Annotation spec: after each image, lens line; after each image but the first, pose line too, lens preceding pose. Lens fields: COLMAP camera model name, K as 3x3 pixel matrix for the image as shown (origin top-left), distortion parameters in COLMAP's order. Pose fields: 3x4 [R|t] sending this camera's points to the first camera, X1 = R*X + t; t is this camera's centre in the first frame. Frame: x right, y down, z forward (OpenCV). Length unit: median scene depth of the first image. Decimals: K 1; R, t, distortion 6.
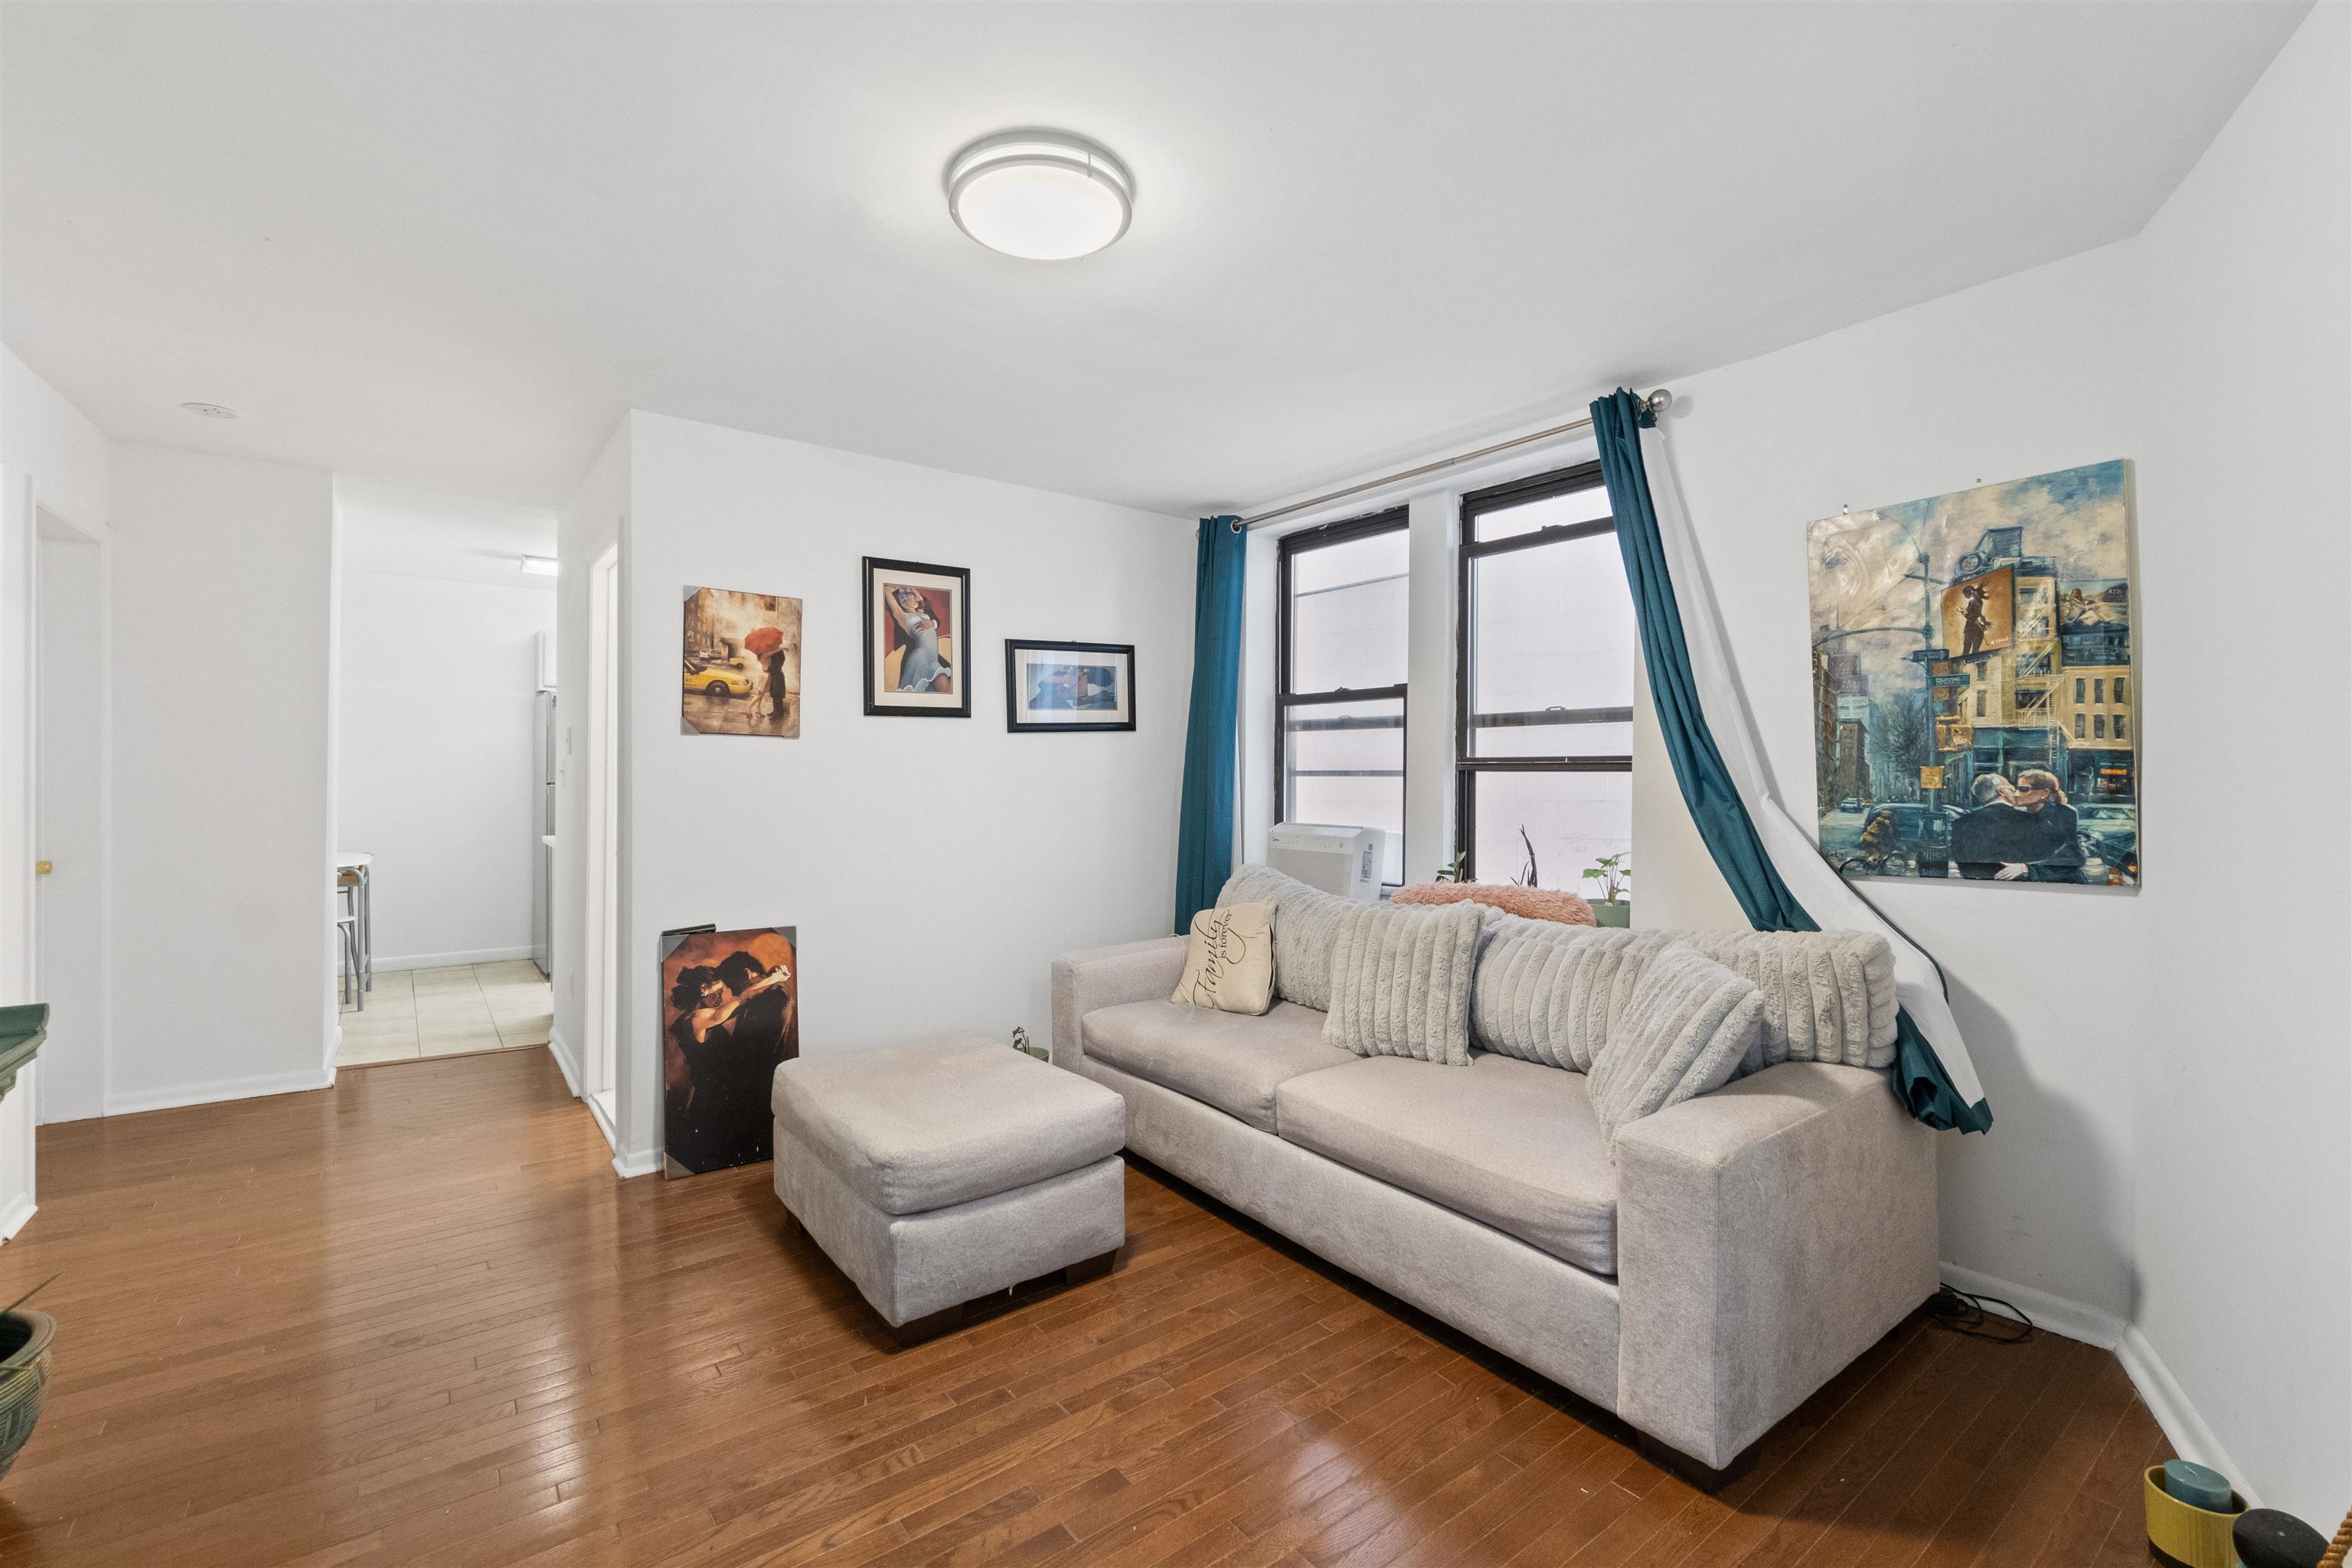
lens RADIAL K [[1022.0, 0, 1184.9], [0, 1022.0, 784.0], [0, 0, 1]] dist [-0.006235, 0.000776]
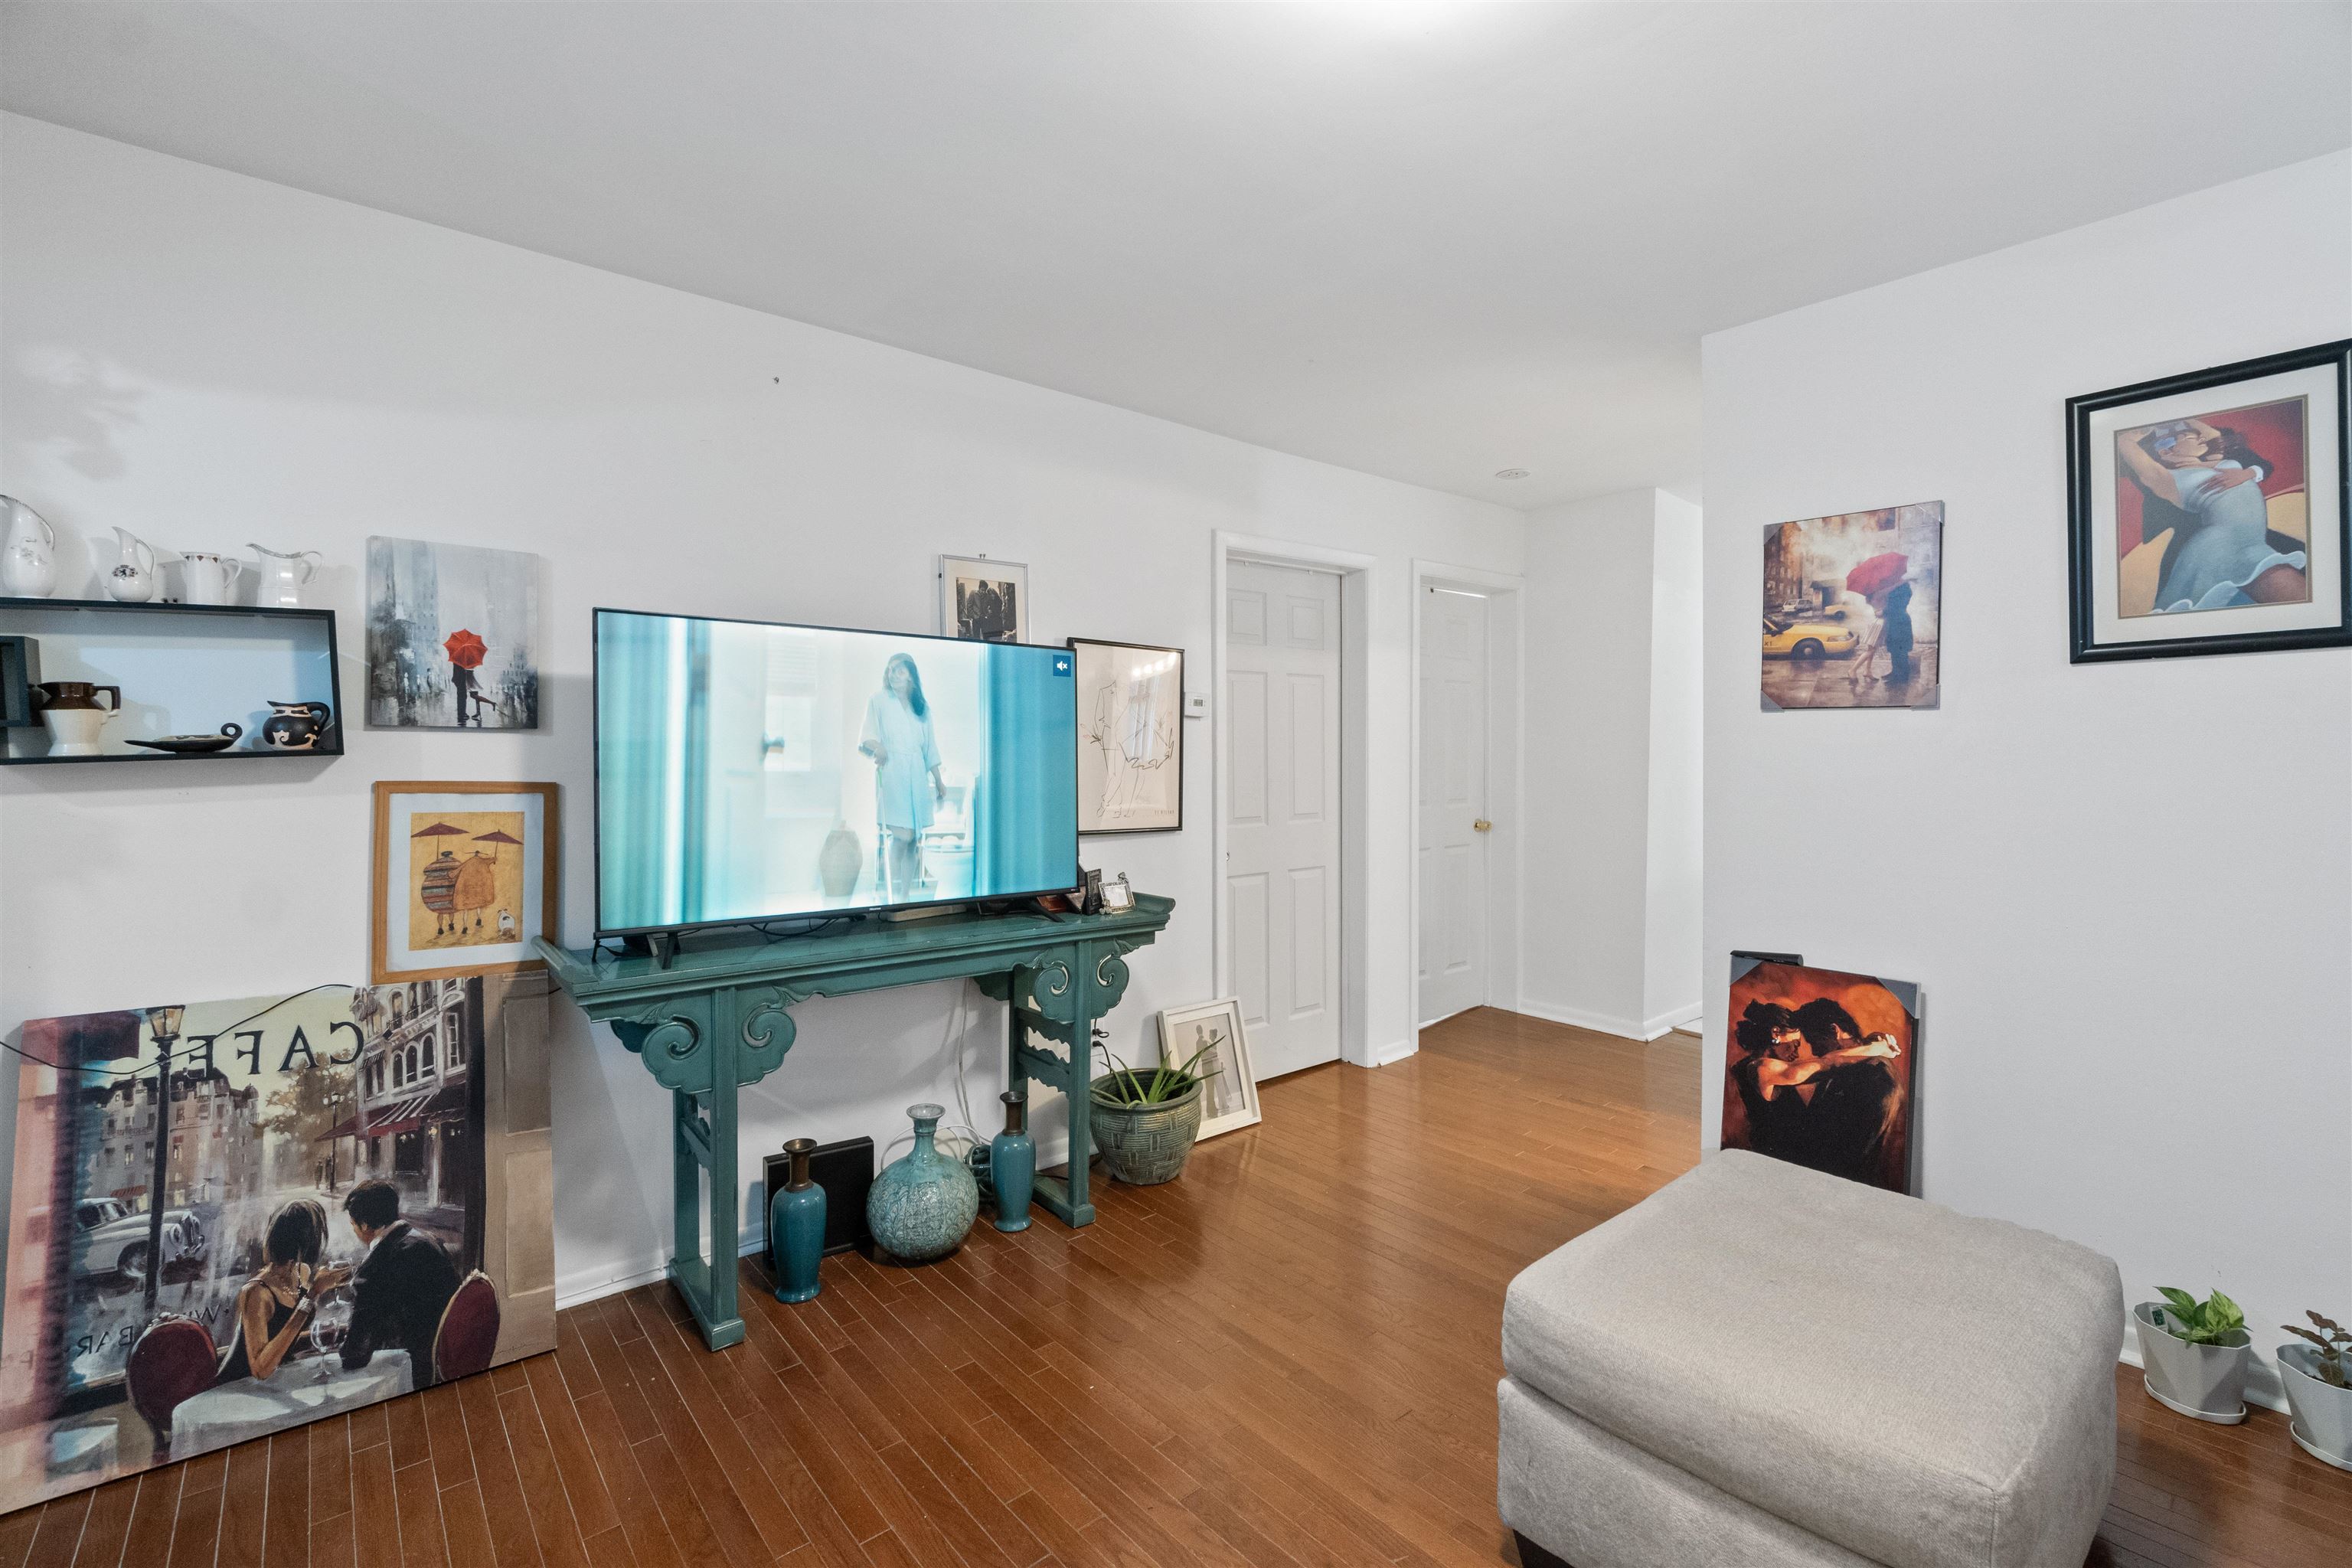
lens RADIAL K [[1022.0, 0, 1177.0], [0, 1022.0, 777.4], [0, 0, 1]] dist [-0.006235, 0.000776]
pose [[0.051457, 0.016791, -0.998534, 0.293013], [-0.010713, 0.999810, 0.016261, -0.005030], [0.998618, 0.009860, 0.051627, 0.506973]]
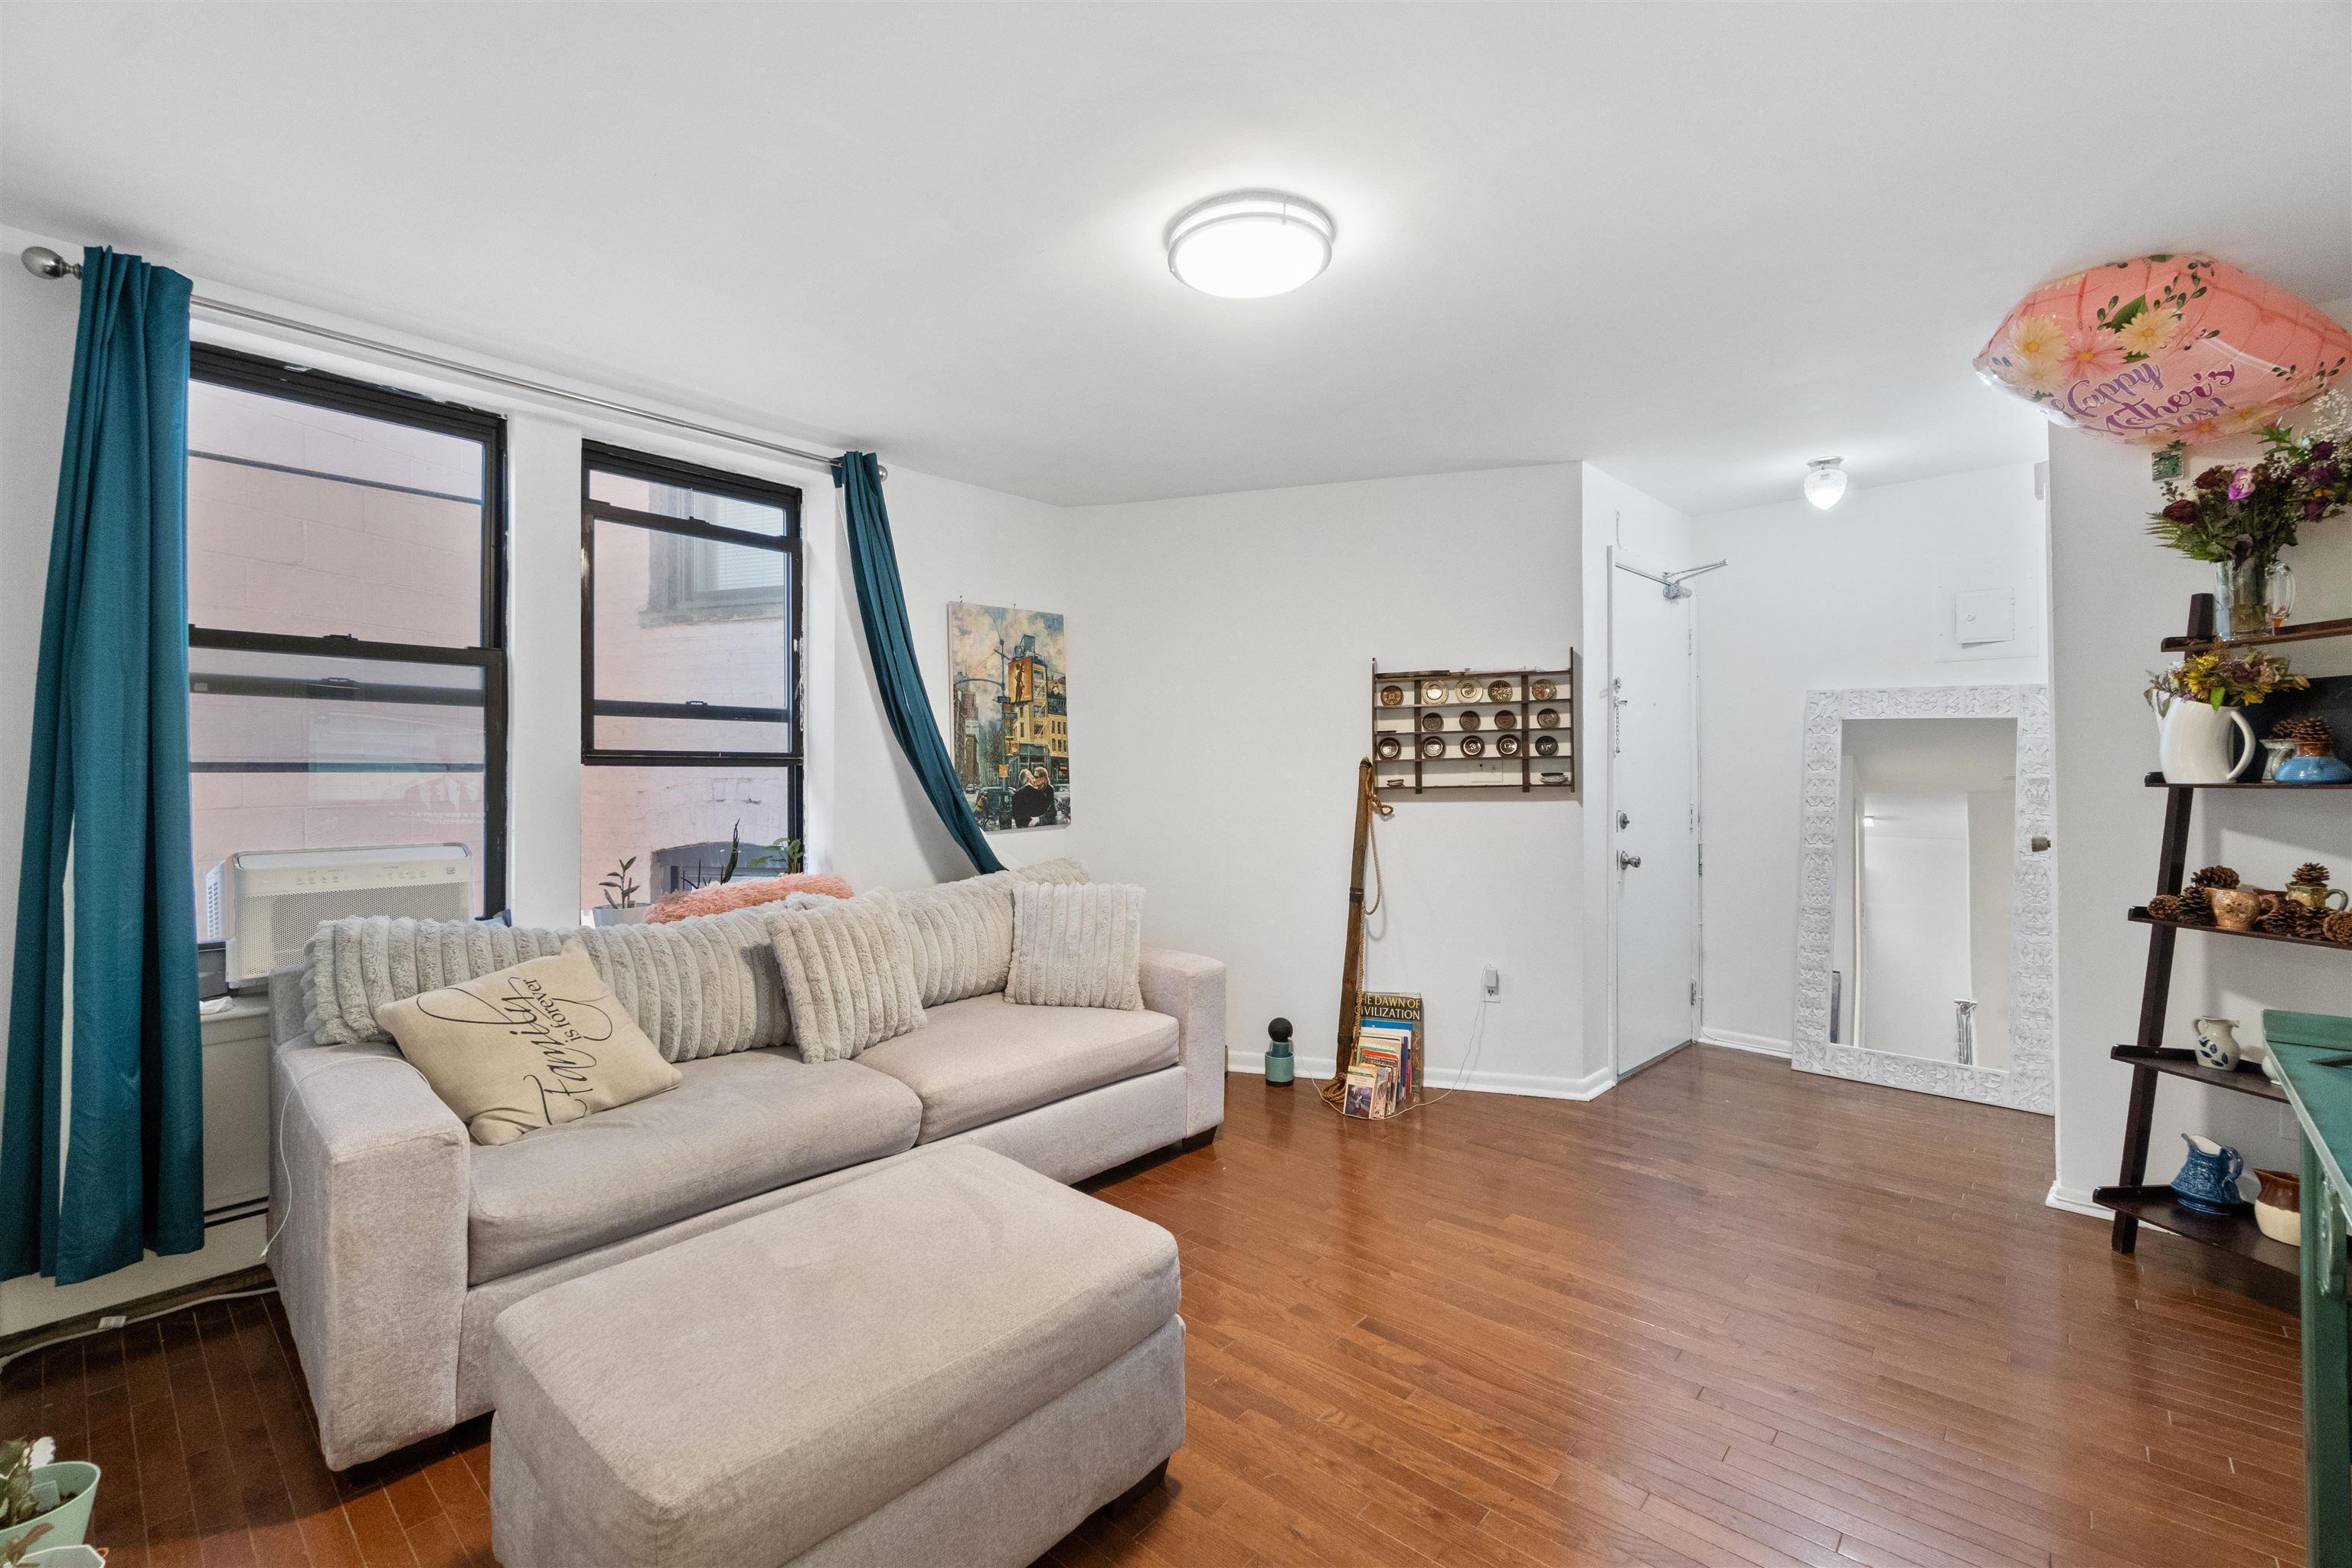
lens RADIAL K [[1022.0, 0, 1154.8], [0, 1022.0, 760.6], [0, 0, 1]] dist [-0.006235, 0.000776]
pose [[-0.195716, 0.015166, 0.980543, -0.772299], [0.013538, 0.999827, -0.012762, 0.001010], [-0.980567, 0.010777, -0.195887, 0.839884]]
